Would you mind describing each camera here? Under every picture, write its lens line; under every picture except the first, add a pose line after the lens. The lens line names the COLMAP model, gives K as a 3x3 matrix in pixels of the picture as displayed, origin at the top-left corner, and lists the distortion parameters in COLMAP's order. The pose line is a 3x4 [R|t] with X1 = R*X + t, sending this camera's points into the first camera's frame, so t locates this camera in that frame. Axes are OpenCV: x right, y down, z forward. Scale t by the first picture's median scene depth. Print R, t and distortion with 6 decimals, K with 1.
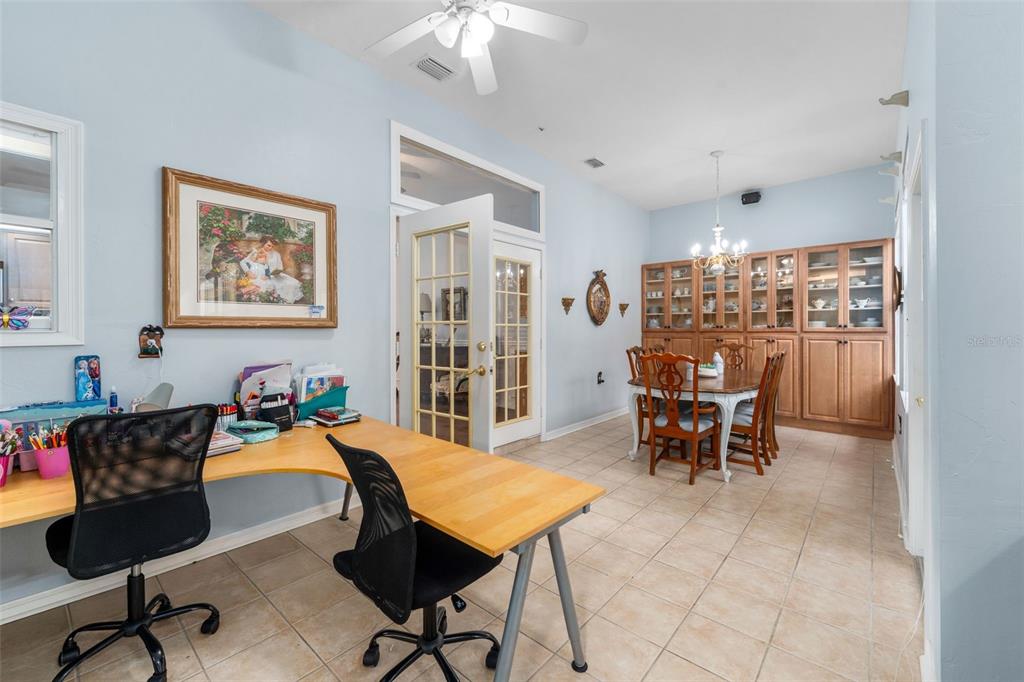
lens RADIAL K [[420.4, 0, 512.0], [0, 420.4, 341.0], [0, 0, 1]] dist [-0.001237, -0.000232]
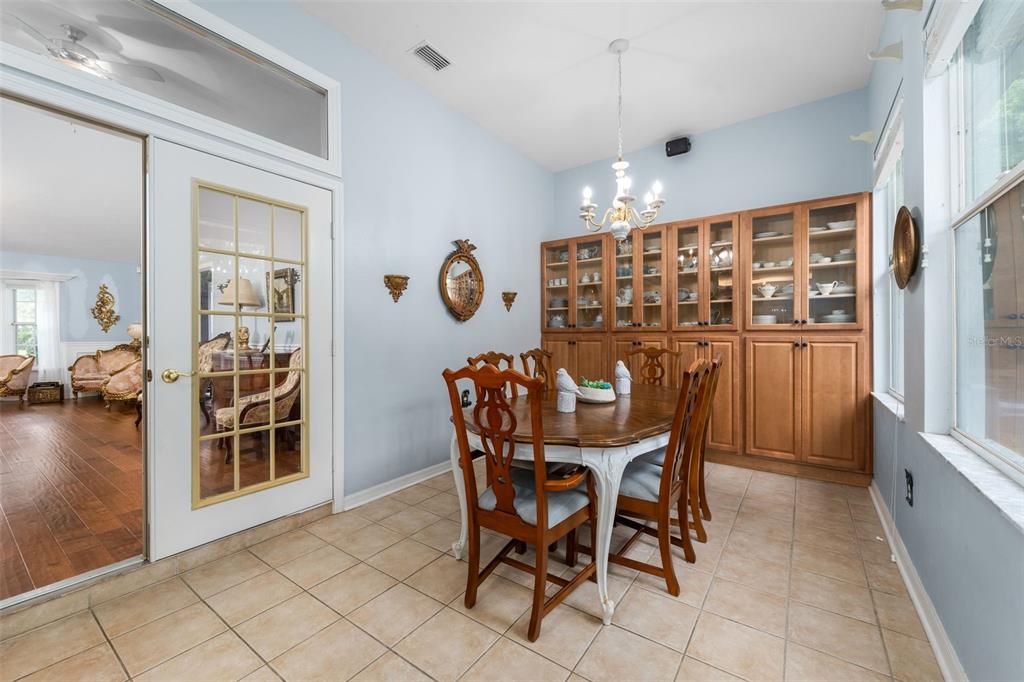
lens RADIAL K [[413.0, 0, 516.5], [0, 413.0, 349.0], [0, 0, 1]] dist [0.002510, 0.000060]
pose [[0.994451, -0.002708, 0.105164, 0.251576], [0.002358, 0.999991, 0.003448, 0.005729], [-0.105172, -0.003181, 0.994449, 0.371943]]
